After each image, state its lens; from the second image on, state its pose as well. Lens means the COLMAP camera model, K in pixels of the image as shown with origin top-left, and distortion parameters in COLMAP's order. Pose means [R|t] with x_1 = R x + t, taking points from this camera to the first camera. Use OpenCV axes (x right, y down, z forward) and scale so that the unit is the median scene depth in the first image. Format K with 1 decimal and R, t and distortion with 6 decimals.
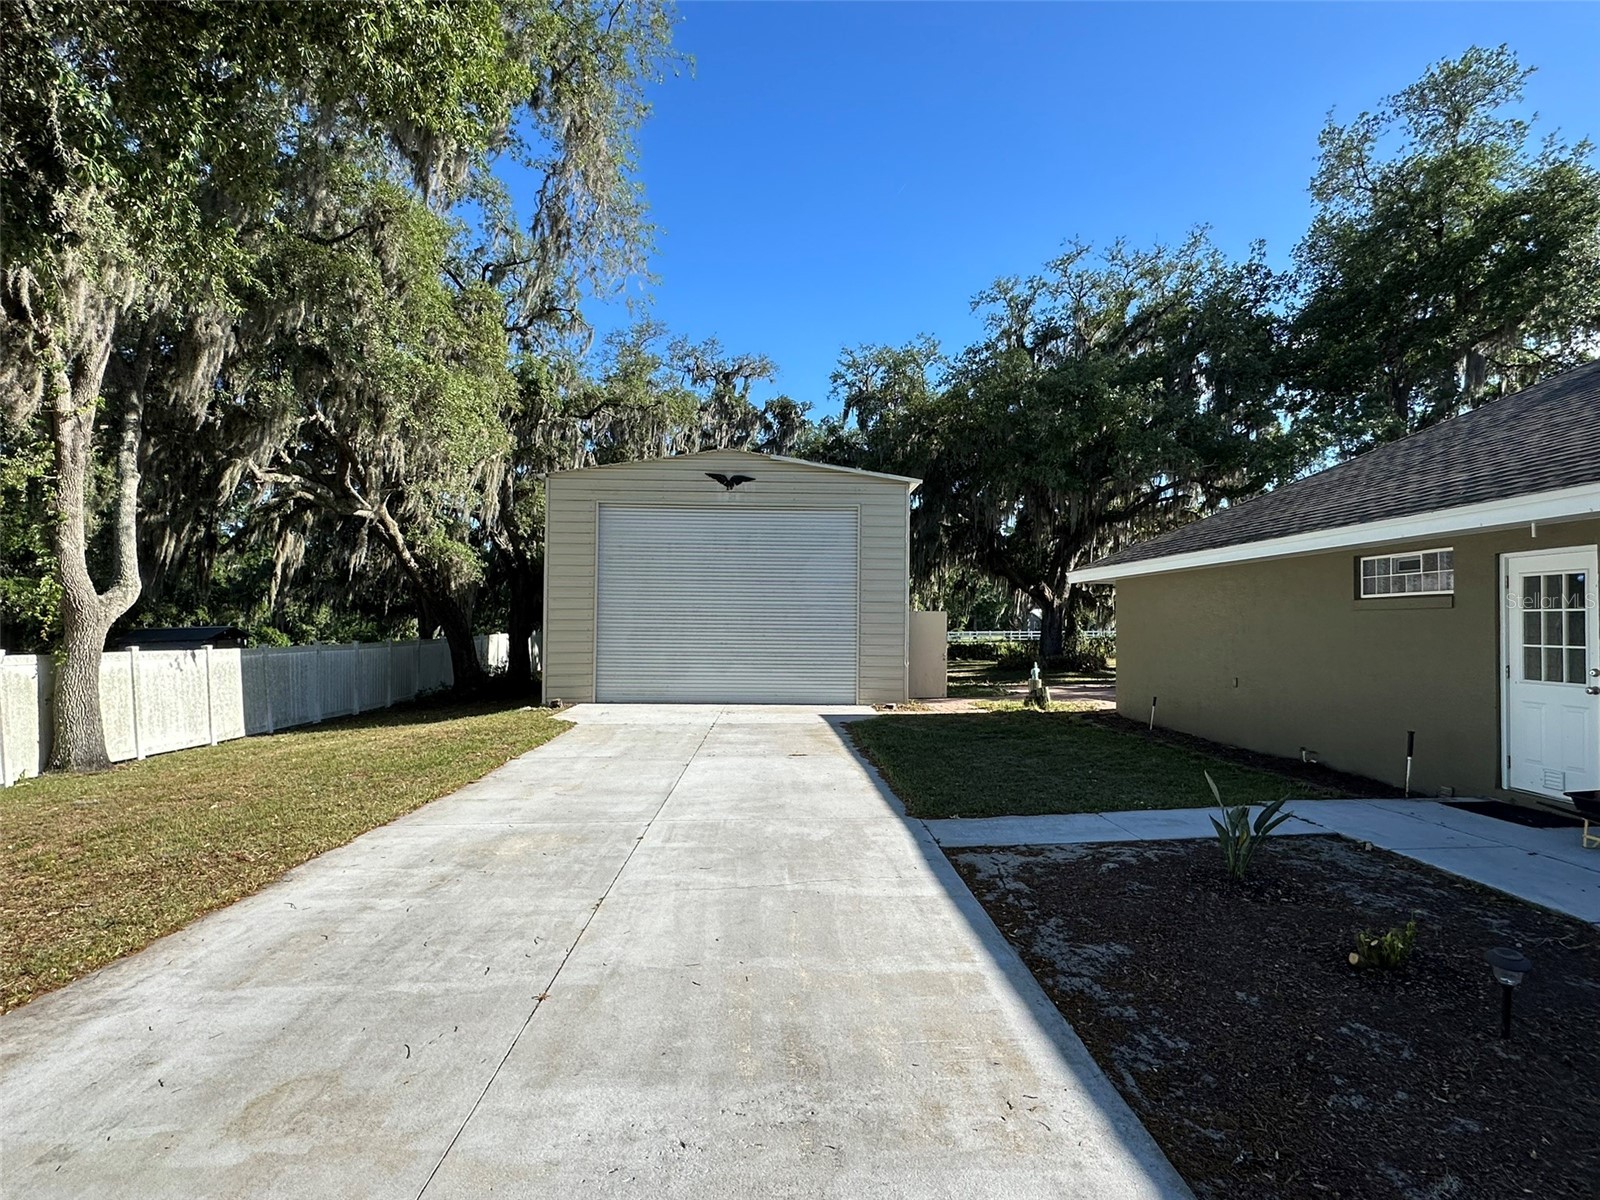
lens RADIAL K [[808.0, 0, 805.0], [0, 808.0, 613.6], [0, 0, 1]] dist [0.000348, -0.000511]
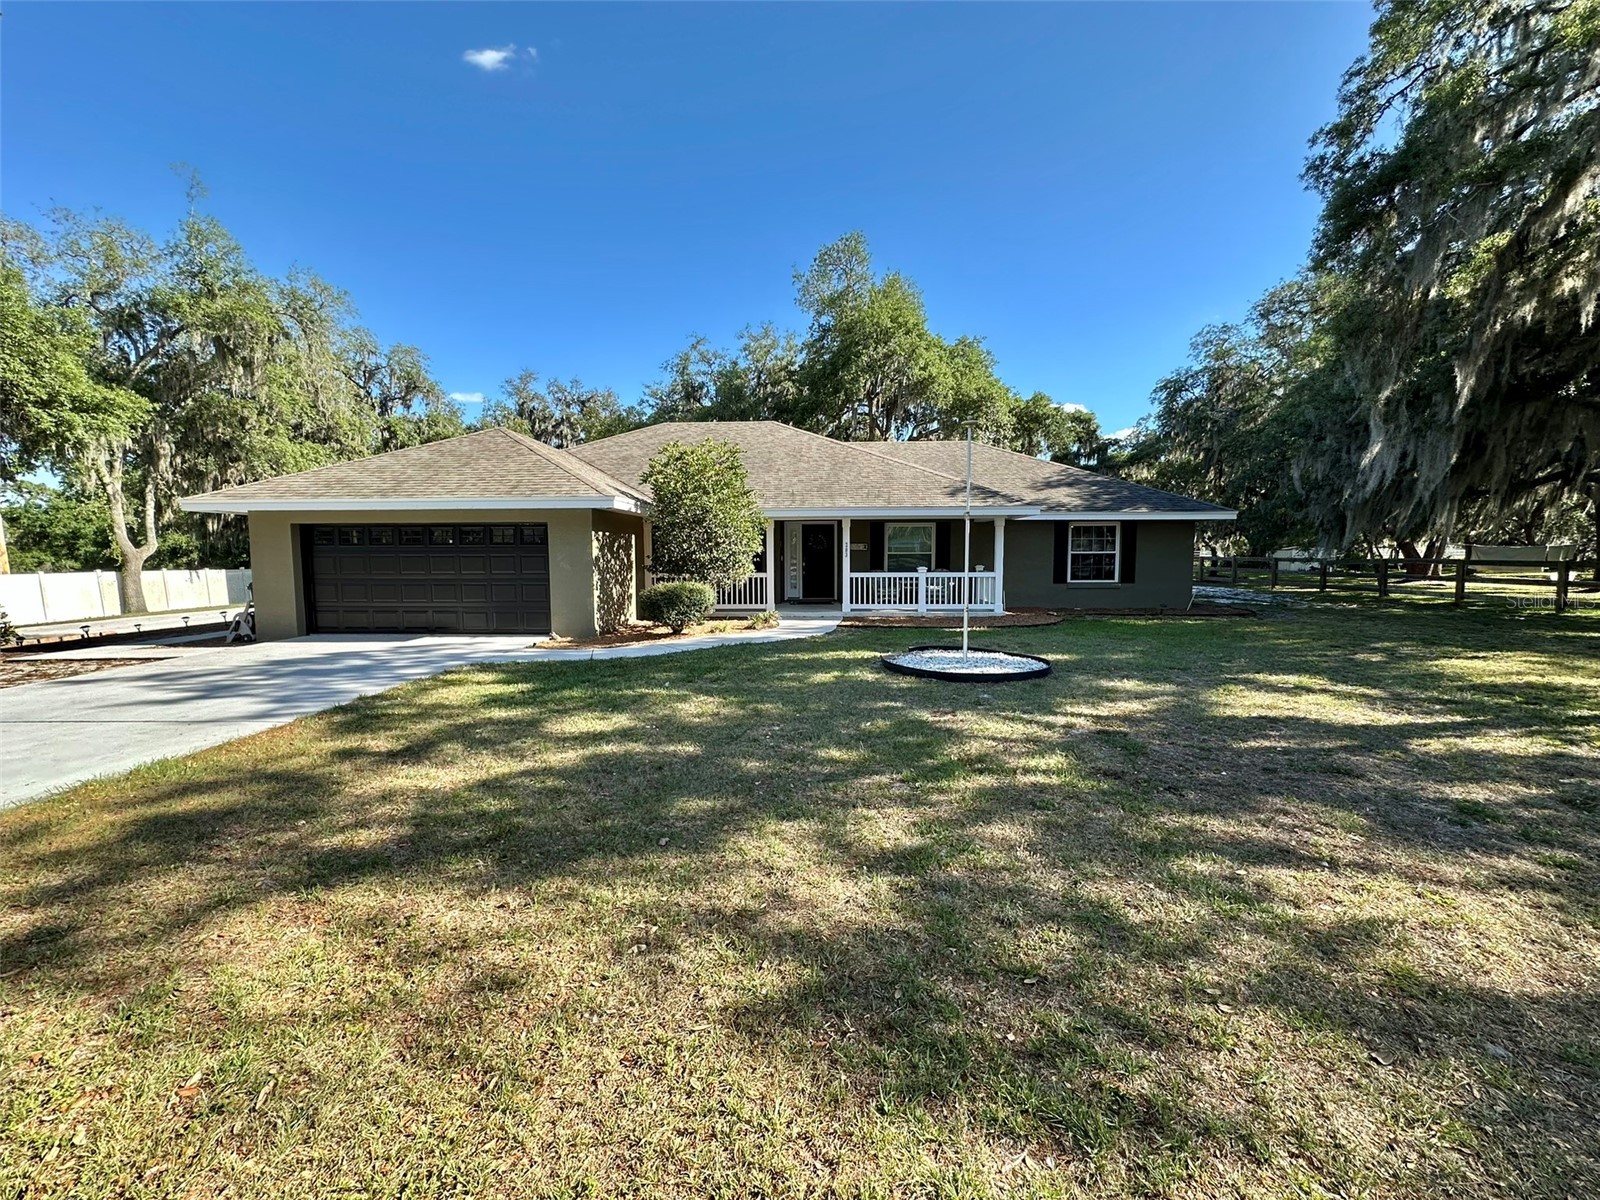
lens RADIAL K [[643.9, 0, 806.3], [0, 643.9, 596.4], [0, 0, 1]] dist [-0.001019, 0.000391]
pose [[0.996710, -0.008144, -0.080645, 0.794333], [0.014479, 0.996826, 0.078285, -0.000430], [0.079751, -0.079195, 0.993664, -0.495230]]
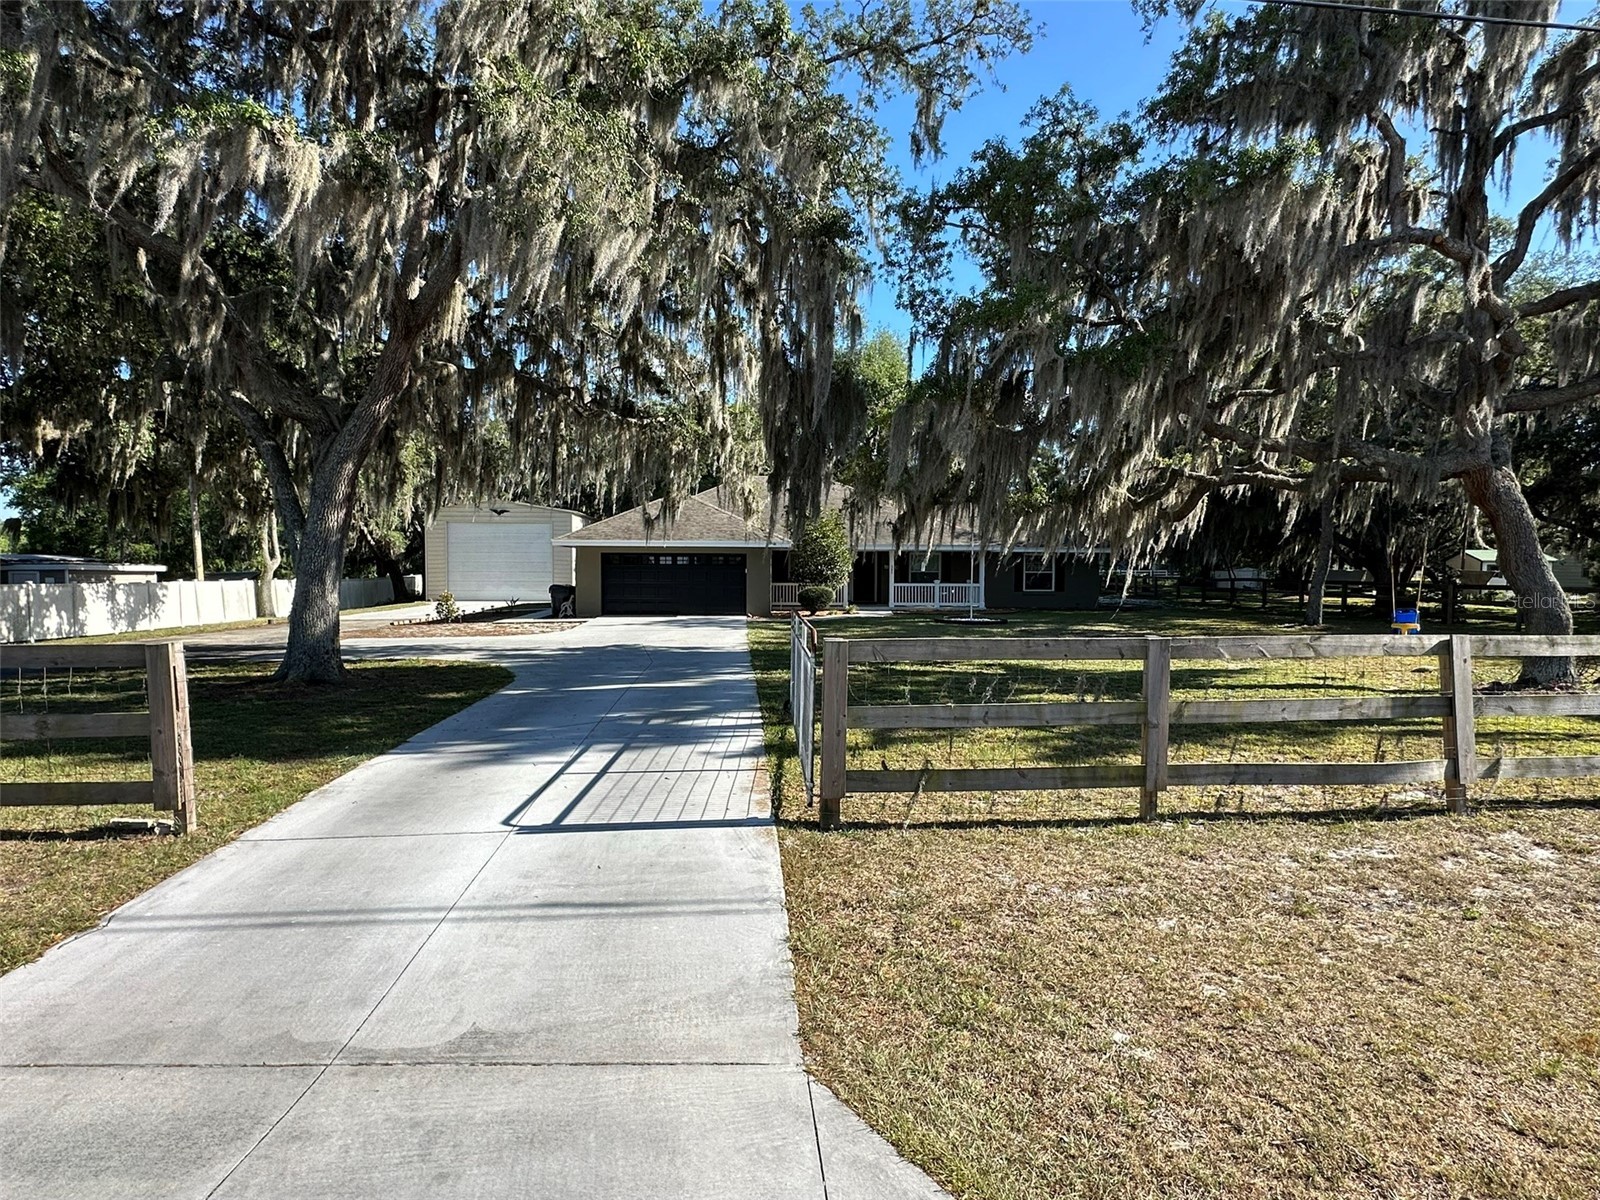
lens RADIAL K [[843.5, 0, 796.7], [0, 843.5, 608.1], [0, 0, 1]] dist [0.002969, 0.000137]
pose [[0.999887, -0.005744, 0.013879, 0.602621], [0.004869, 0.998046, 0.062290, -0.019848], [-0.014210, -0.062215, 0.997962, -1.250192]]
